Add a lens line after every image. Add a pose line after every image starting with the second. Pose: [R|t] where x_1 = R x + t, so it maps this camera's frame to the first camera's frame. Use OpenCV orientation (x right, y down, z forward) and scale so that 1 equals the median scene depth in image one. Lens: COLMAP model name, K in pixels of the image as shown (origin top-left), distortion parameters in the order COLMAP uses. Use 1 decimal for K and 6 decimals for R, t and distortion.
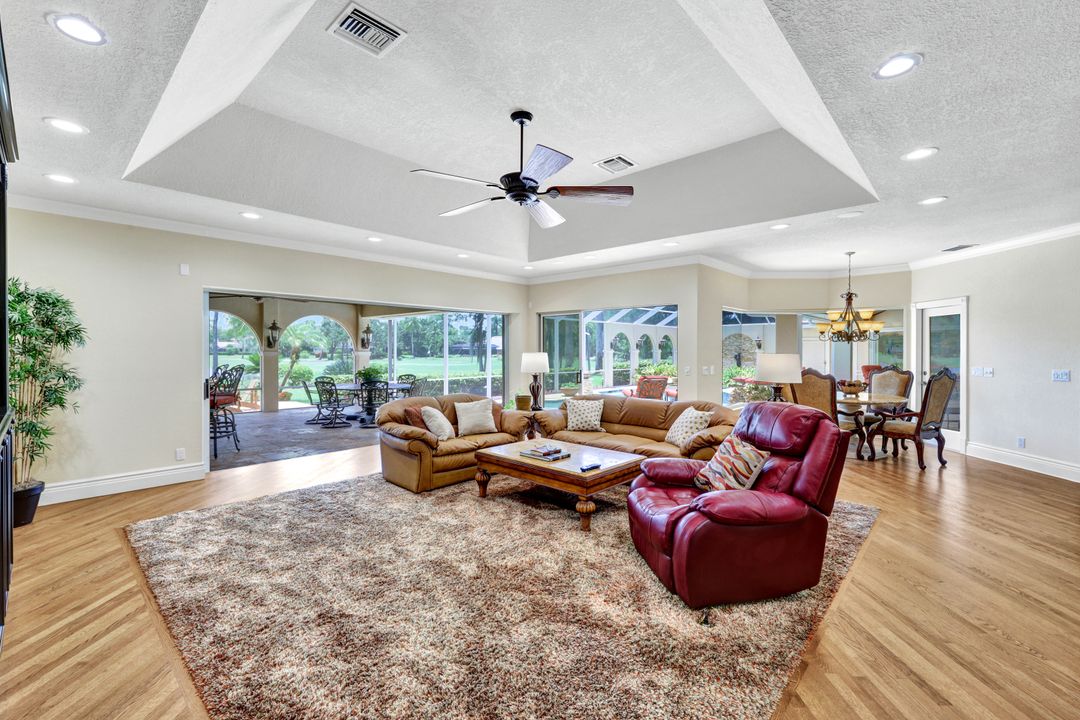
lens RADIAL K [[467.1, 0, 539.4], [0, 467.1, 366.1], [0, 0, 1]] dist [0.000264, 0.000184]
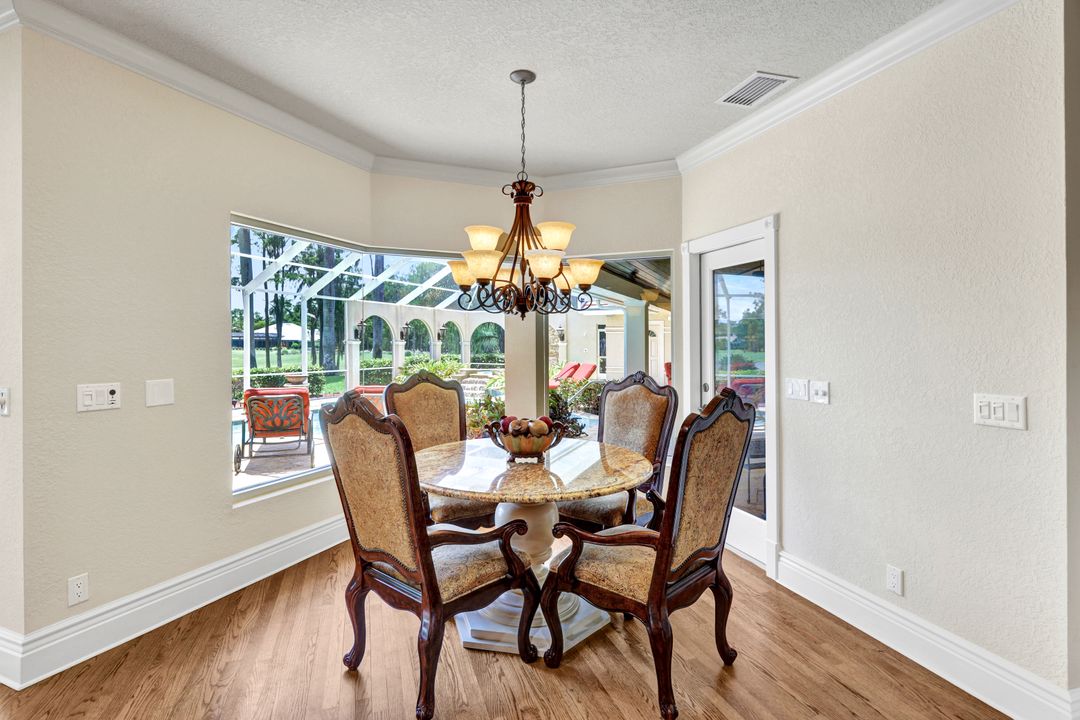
lens RADIAL K [[544.5, 0, 541.1], [0, 544.5, 352.4], [0, 0, 1]] dist [0.003241, 0.000274]
pose [[0.942225, 0.001014, 0.334978, 0.531756], [0.004187, 0.999882, -0.014801, -0.014653], [-0.334954, 0.015349, 0.942110, 0.588145]]
